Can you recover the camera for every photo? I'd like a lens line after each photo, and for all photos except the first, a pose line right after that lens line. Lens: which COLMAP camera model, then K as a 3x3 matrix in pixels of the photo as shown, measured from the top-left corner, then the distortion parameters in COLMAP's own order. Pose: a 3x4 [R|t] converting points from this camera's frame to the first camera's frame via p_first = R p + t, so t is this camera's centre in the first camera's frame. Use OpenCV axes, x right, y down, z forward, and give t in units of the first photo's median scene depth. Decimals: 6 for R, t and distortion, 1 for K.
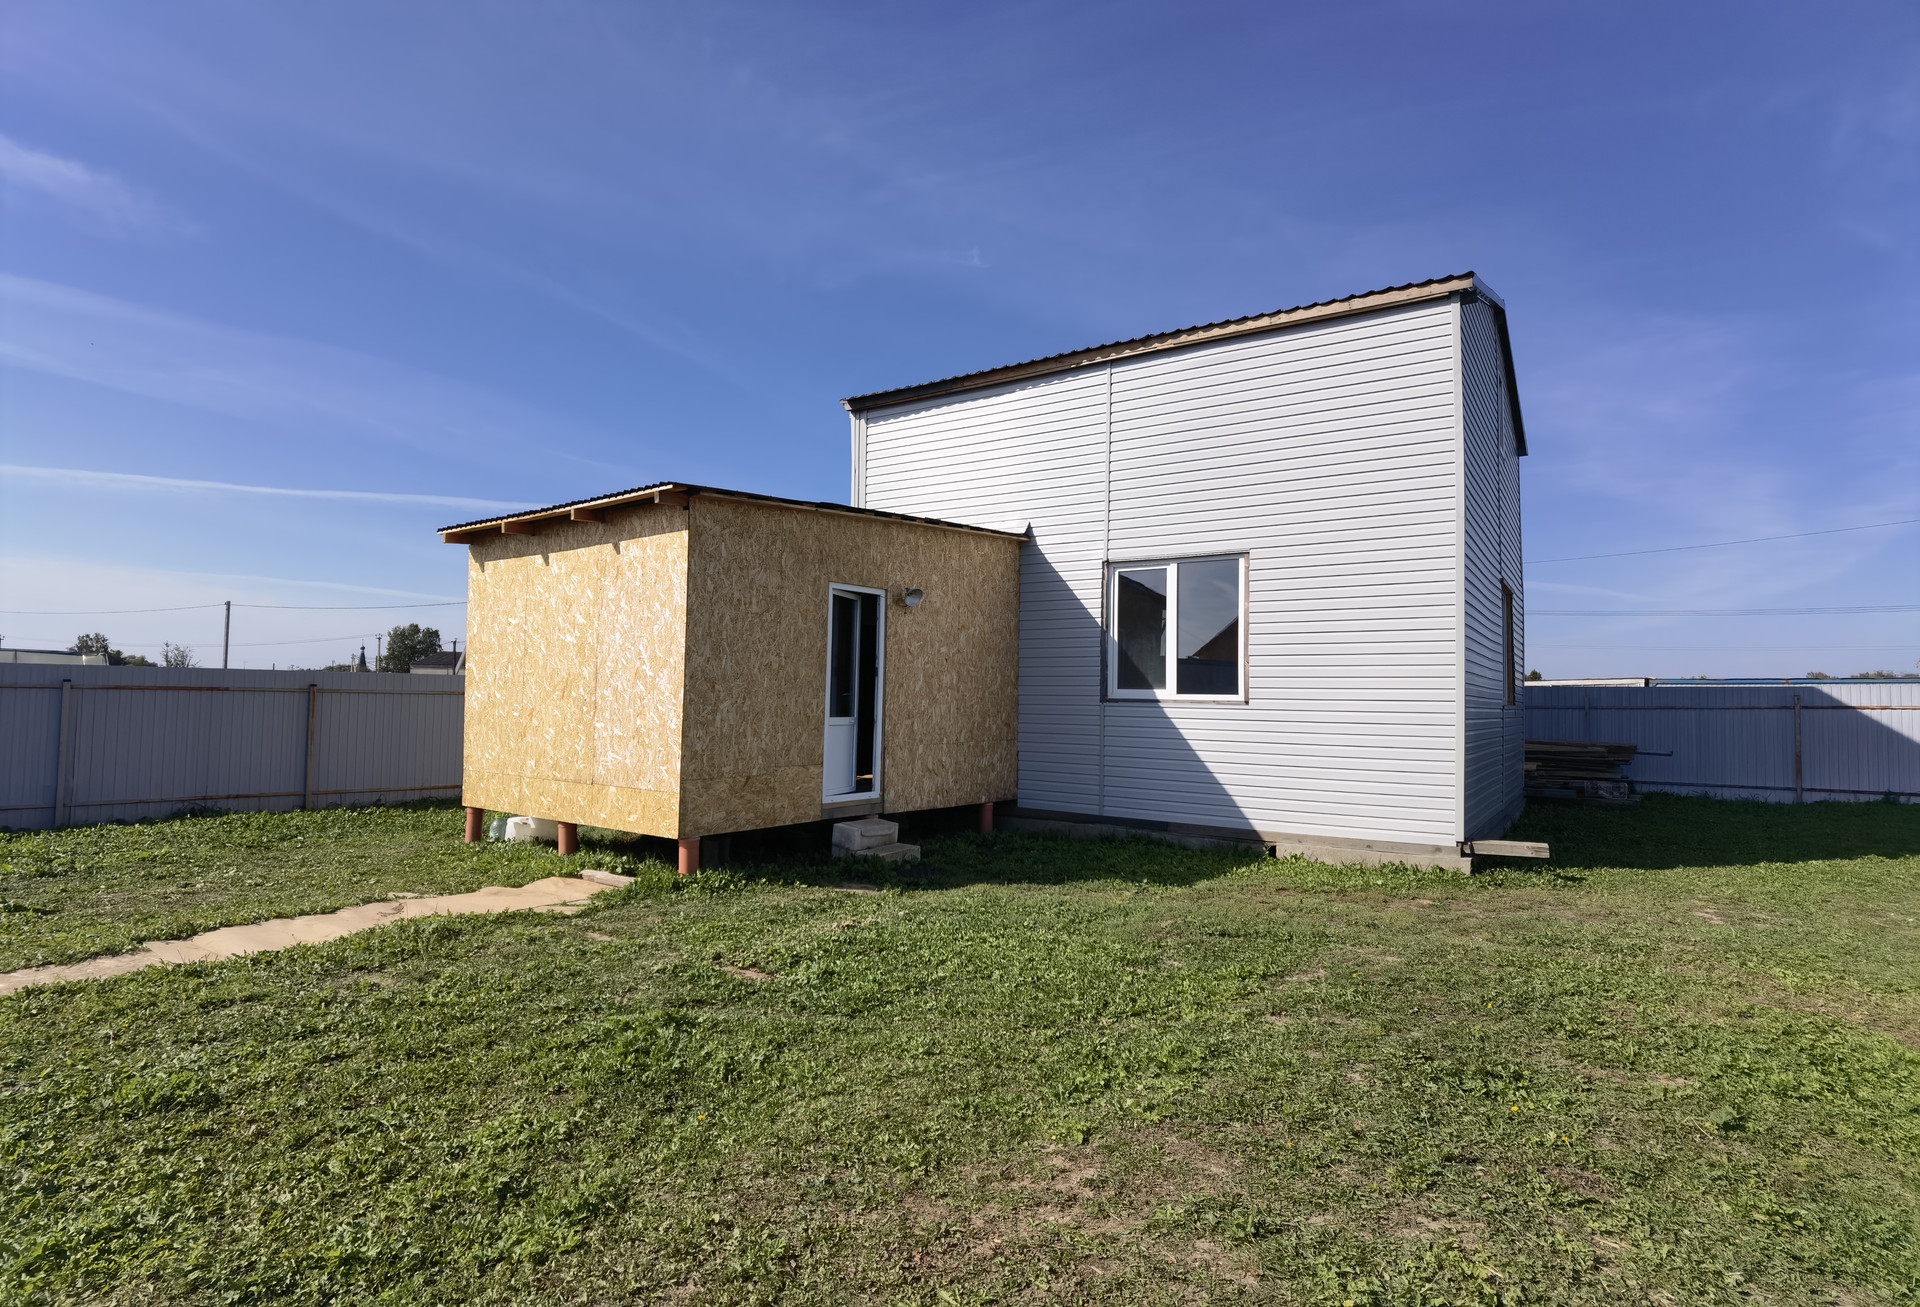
lens RADIAL K [[999.8, 0, 960.0], [0, 999.8, 653.5], [0, 0, 1]] dist [-0.017384, 0.000592]
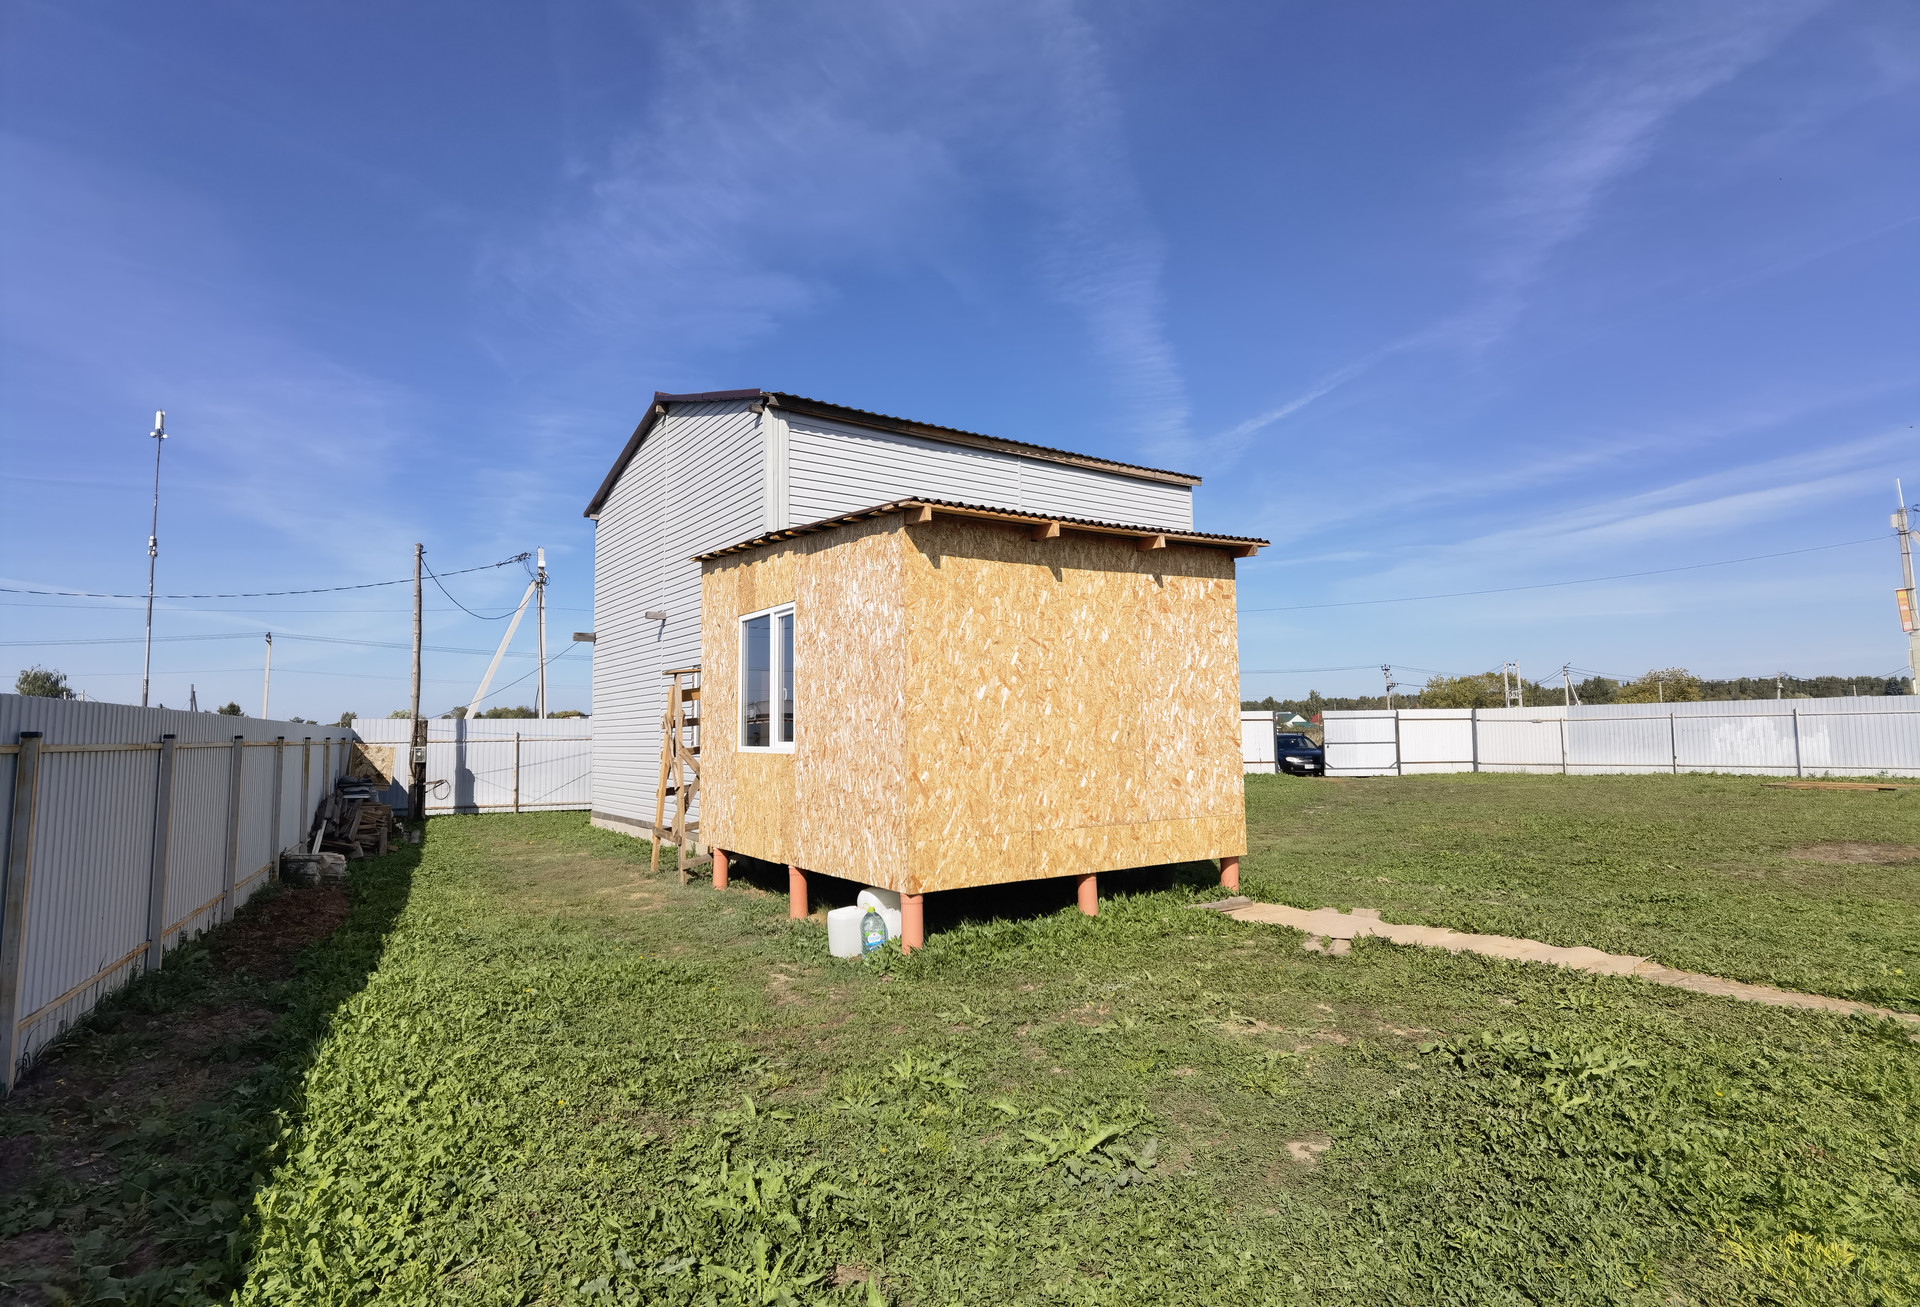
lens RADIAL K [[999.8, 0, 960.0], [0, 999.8, 653.5], [0, 0, 1]] dist [-0.017384, 0.000592]
pose [[0.340530, 0.057725, 0.938460, -0.995198], [-0.026605, 0.998306, -0.051752, 0.016608], [-0.939857, -0.007344, 0.341489, 0.629998]]
